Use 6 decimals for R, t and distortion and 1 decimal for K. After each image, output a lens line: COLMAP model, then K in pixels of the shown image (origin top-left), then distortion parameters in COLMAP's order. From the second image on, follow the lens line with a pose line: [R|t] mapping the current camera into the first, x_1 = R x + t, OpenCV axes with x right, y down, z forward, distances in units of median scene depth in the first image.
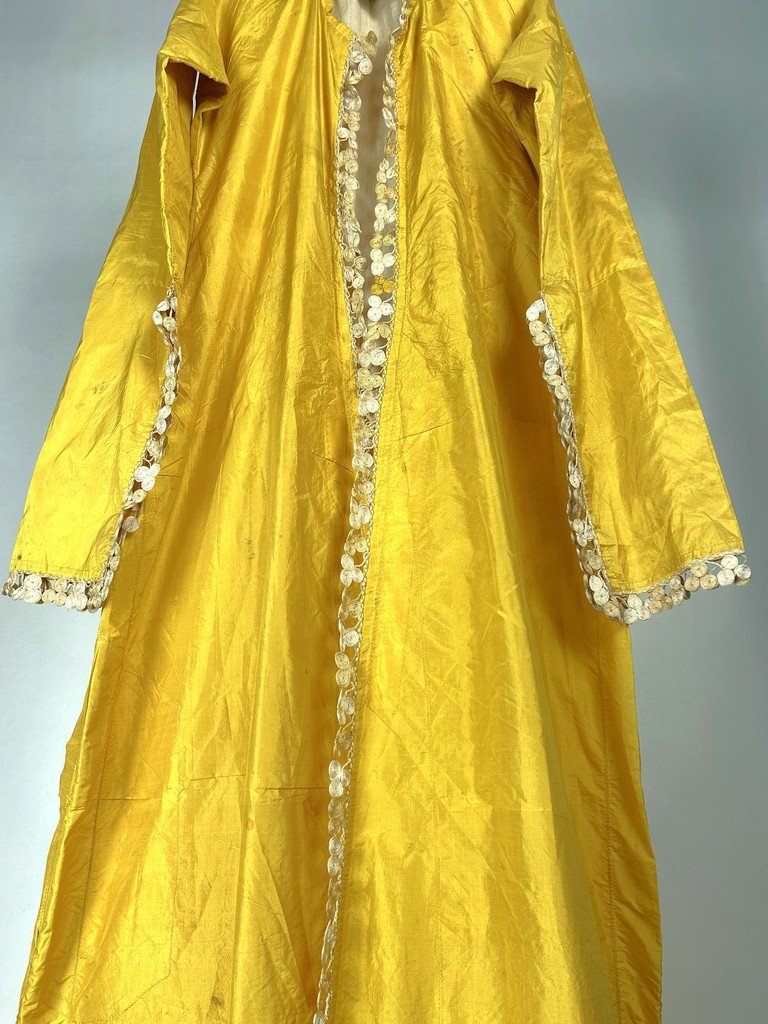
lens RADIAL K [[788.3, 0, 343.1], [0, 788.3, 497.8], [0, 0, 1]] dist [0.051532, -0.062230]
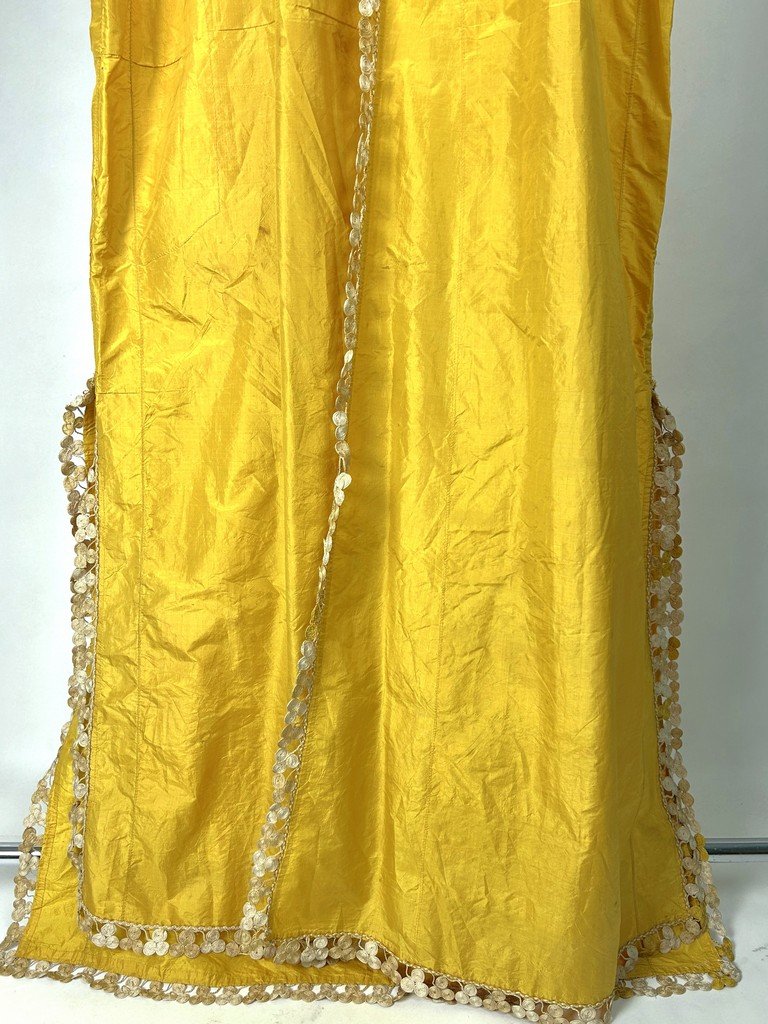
lens RADIAL K [[820.9, 0, 355.4], [0, 820.9, 511.9], [0, 0, 1]] dist [0.000005, -0.001135]
pose [[0.999719, -0.020629, -0.011700, -0.018384], [0.023716, 0.869578, 0.493226, 0.329733], [-0.000001, -0.493364, 0.869823, -0.173469]]
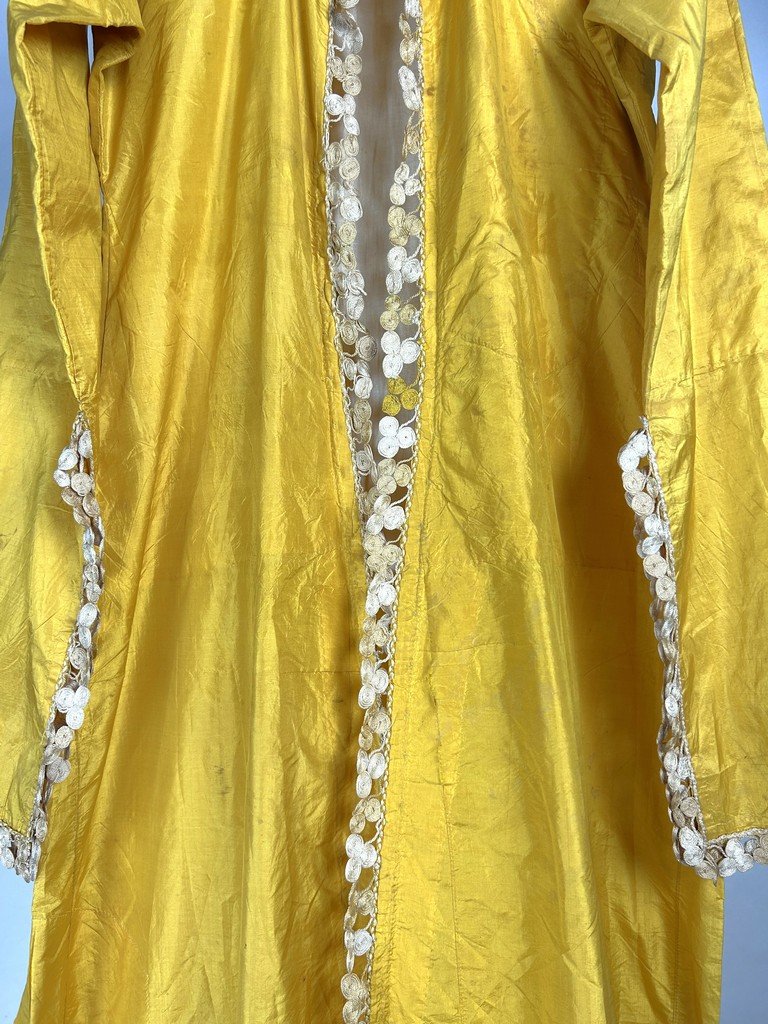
lens RADIAL K [[788.3, 0, 343.1], [0, 788.3, 497.8], [0, 0, 1]] dist [0.051532, -0.062230]
pose [[0.999768, -0.020258, -0.007367, 0.005845], [0.021544, 0.950091, 0.311230, -0.413384], [0.000695, -0.311316, 0.950306, 0.365658]]
